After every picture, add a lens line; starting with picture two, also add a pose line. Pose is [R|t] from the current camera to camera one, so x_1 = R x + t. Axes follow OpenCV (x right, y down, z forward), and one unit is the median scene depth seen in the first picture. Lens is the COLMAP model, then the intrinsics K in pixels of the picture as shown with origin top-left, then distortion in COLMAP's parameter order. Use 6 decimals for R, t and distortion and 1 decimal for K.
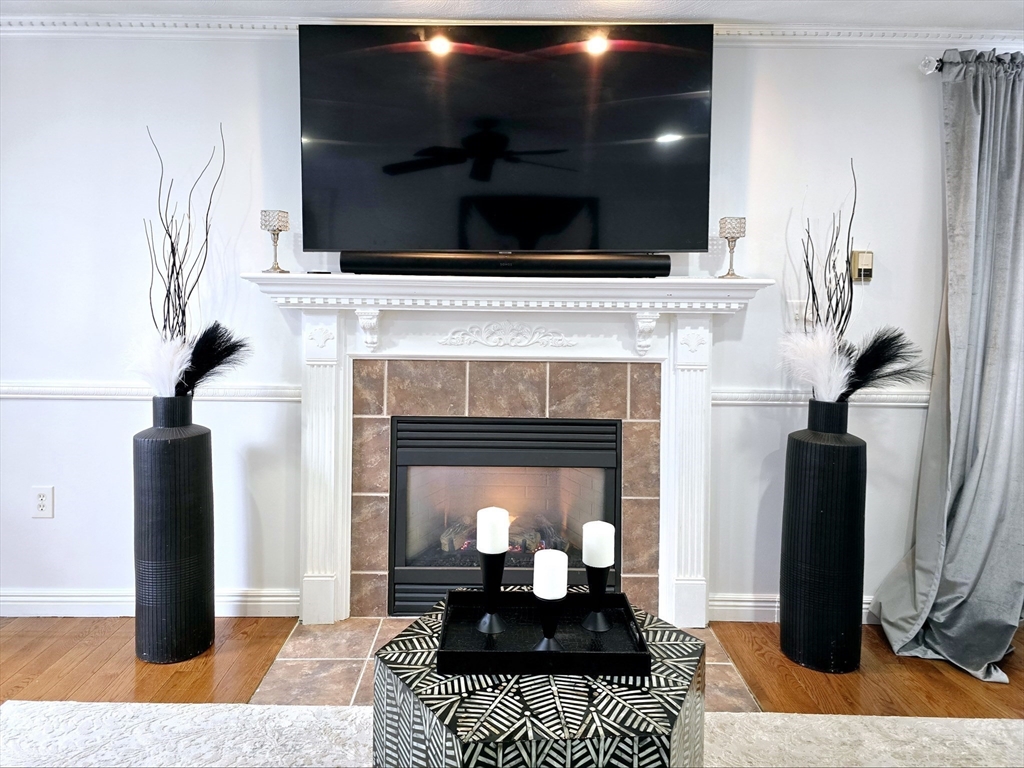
lens RADIAL K [[783.7, 0, 512.1], [0, 783.7, 317.1], [0, 0, 1]] dist [0.046844, -0.000947]
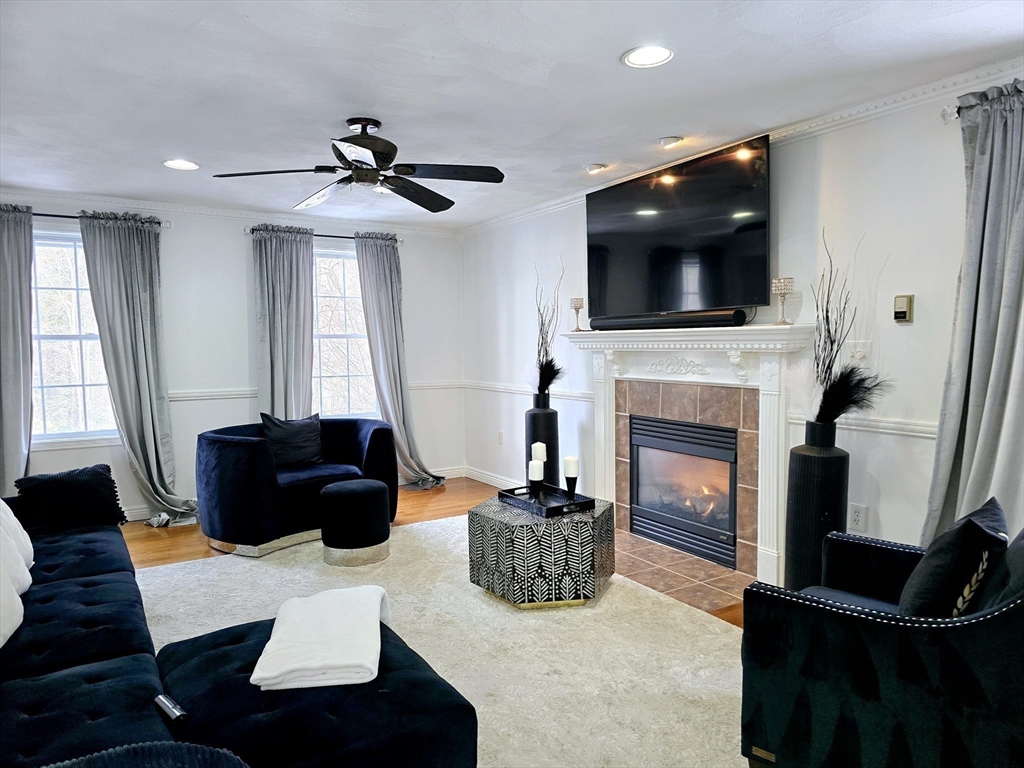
lens RADIAL K [[692.1, 0, 512.0], [0, 692.1, 384.0], [0, 0, 1]] dist [0.007627, -0.001492]
pose [[0.508920, 0.035326, -0.860089, 0.988771], [-0.009589, 0.999328, 0.035371, 0.011820], [0.860760, -0.009754, 0.508917, 0.033395]]
